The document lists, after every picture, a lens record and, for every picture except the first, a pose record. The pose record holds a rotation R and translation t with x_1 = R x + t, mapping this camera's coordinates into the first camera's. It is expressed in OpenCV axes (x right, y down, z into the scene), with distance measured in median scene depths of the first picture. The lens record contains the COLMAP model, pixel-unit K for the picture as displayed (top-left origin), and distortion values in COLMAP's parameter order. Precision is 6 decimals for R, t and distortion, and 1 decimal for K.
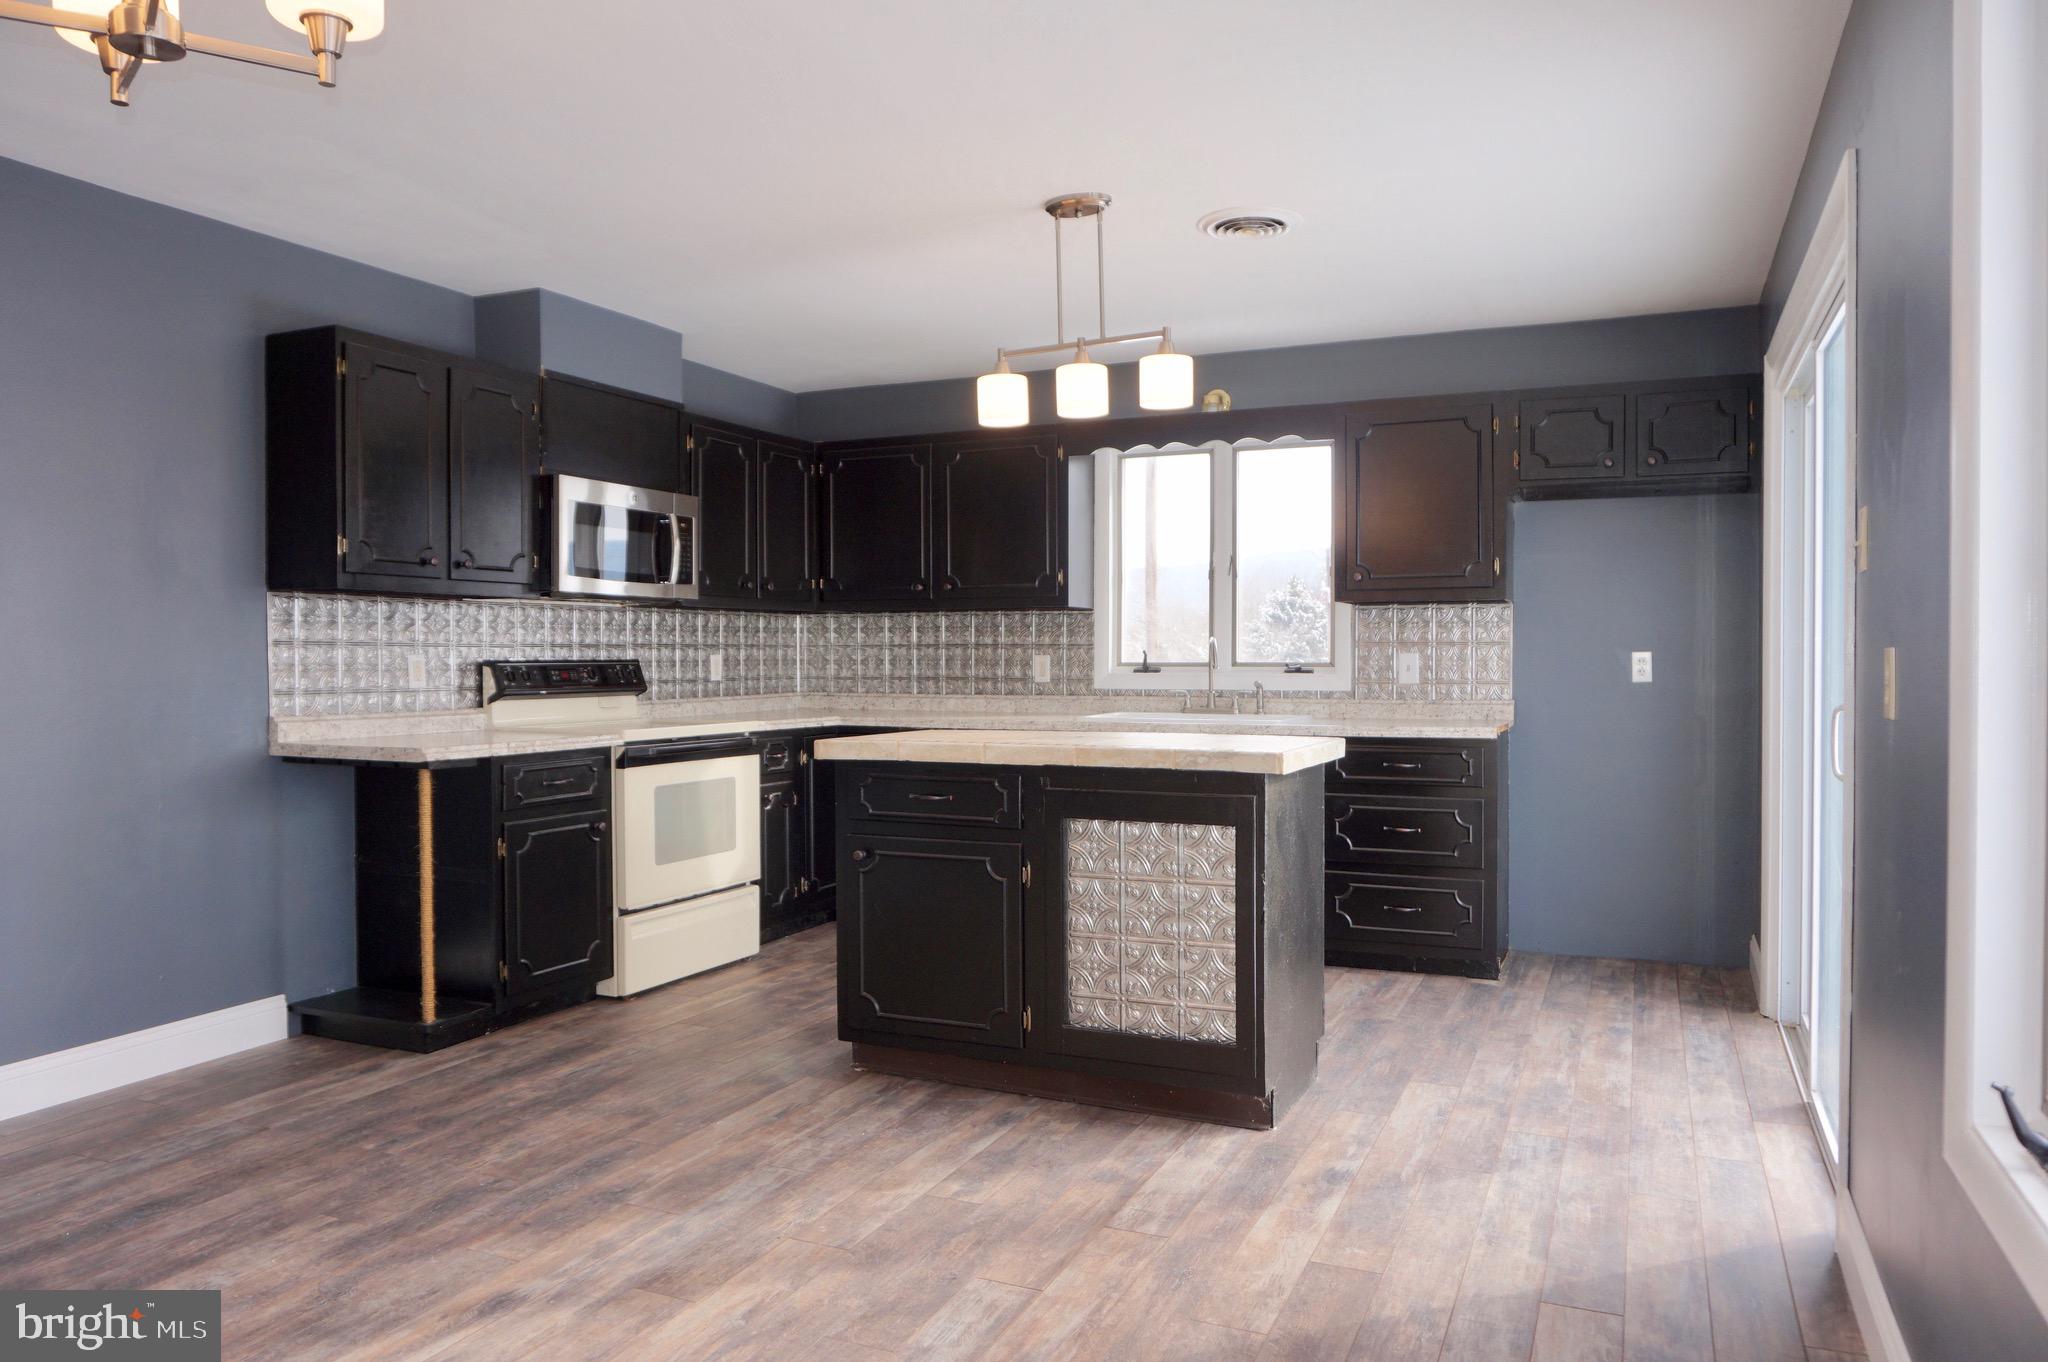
lens RADIAL K [[1384.2, 0, 1015.1], [0, 1384.2, 676.7], [0, 0, 1]] dist [-0.046527, 0.036764]
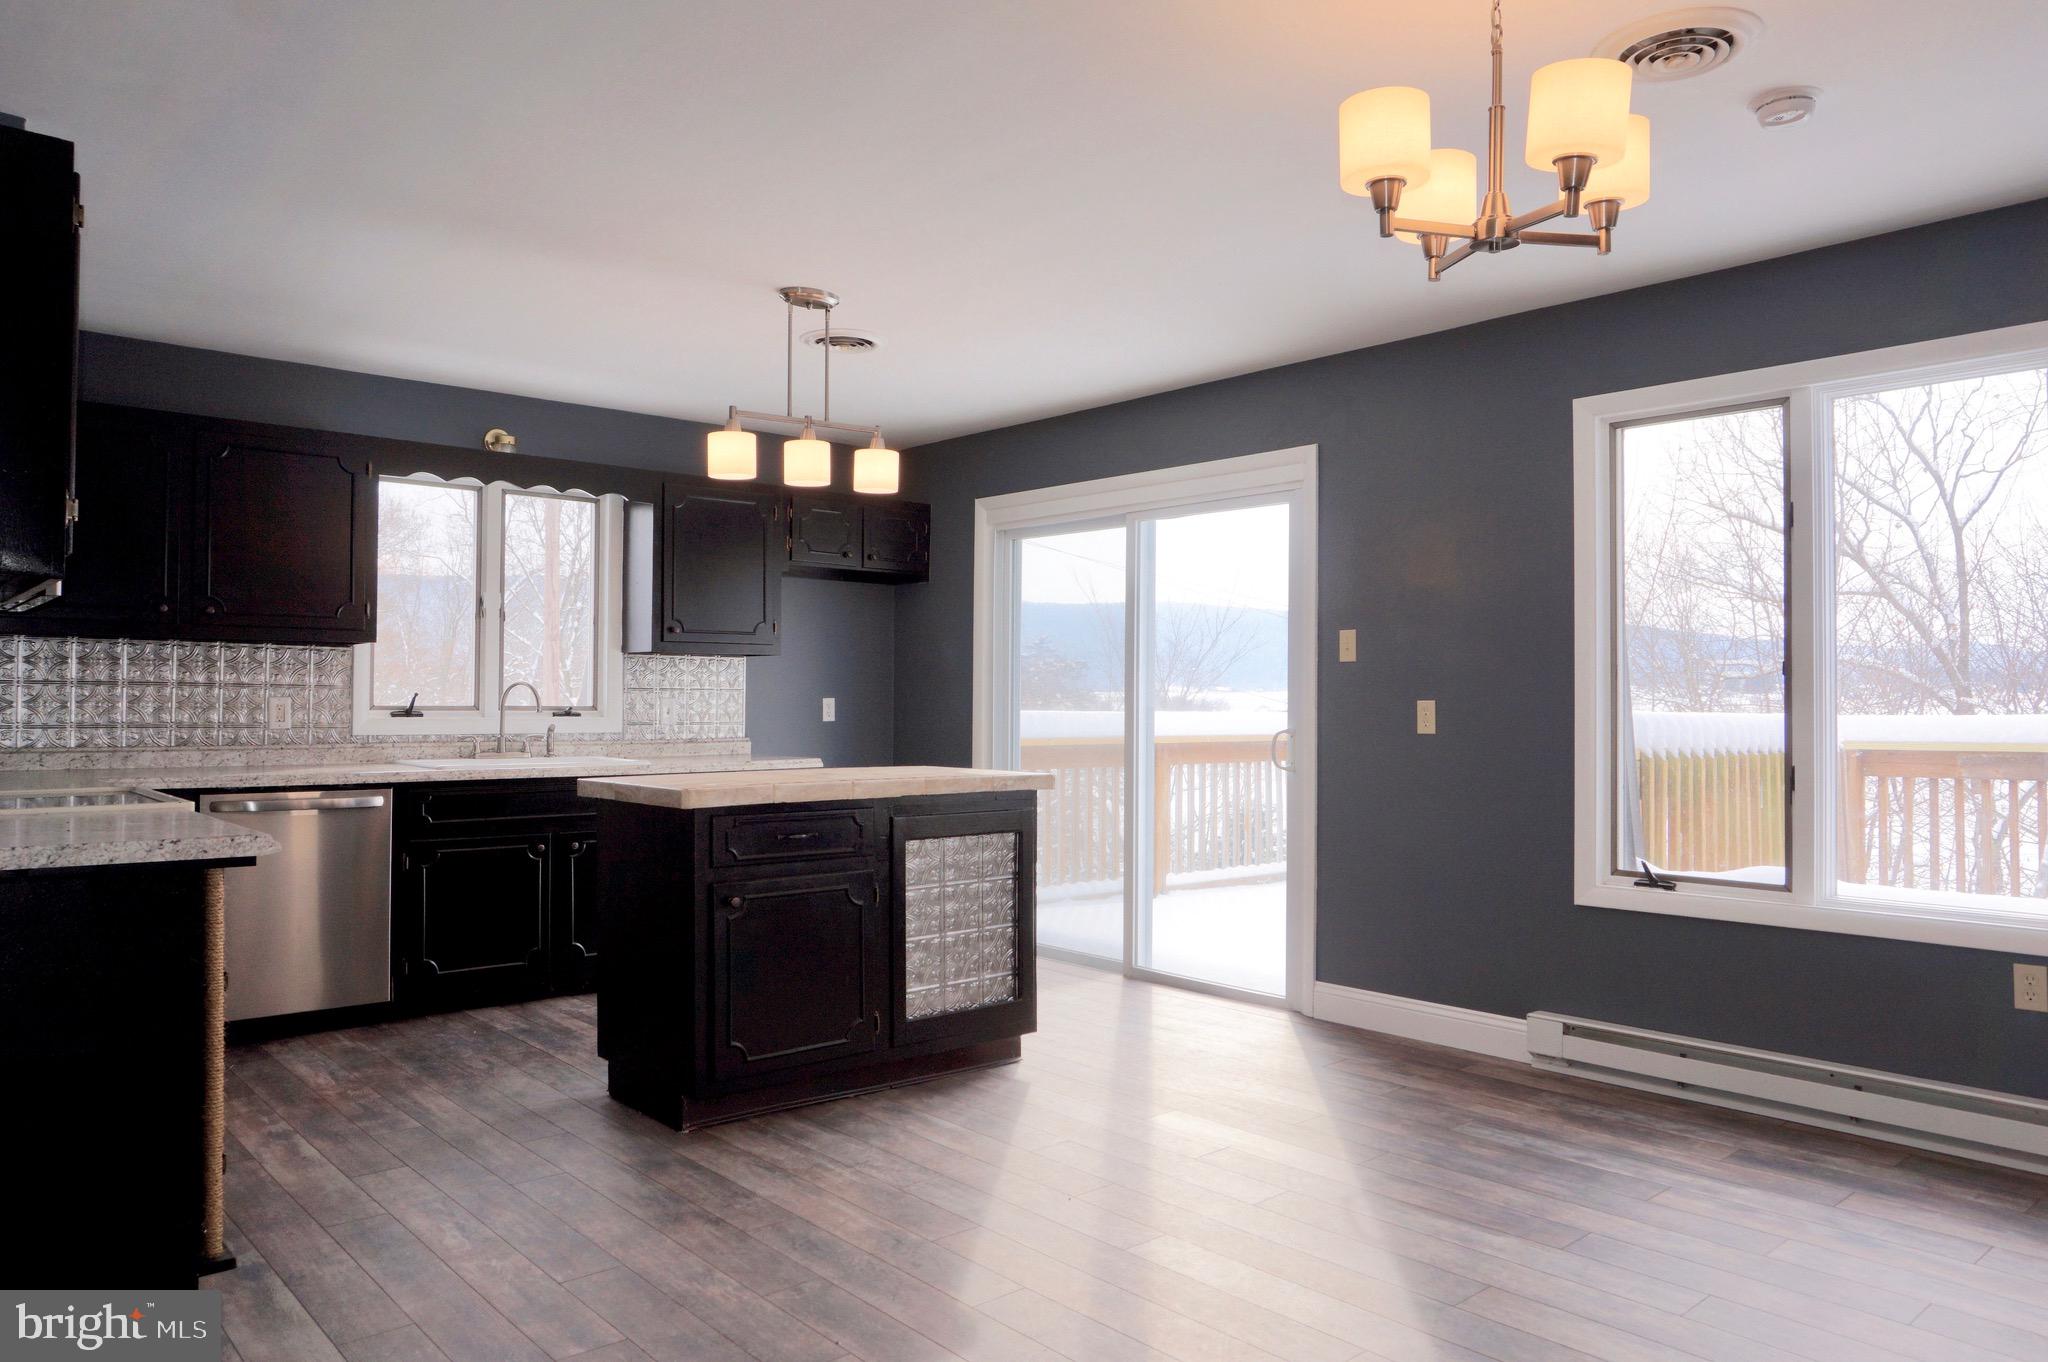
lens RADIAL K [[1384.2, 0, 1015.1], [0, 1384.2, 676.7], [0, 0, 1]] dist [-0.046527, 0.036764]
pose [[0.411586, 0.020727, 0.911135, -0.662247], [0.006601, 0.999647, -0.025723, -0.003865], [-0.911347, 0.016602, 0.411304, 0.289111]]
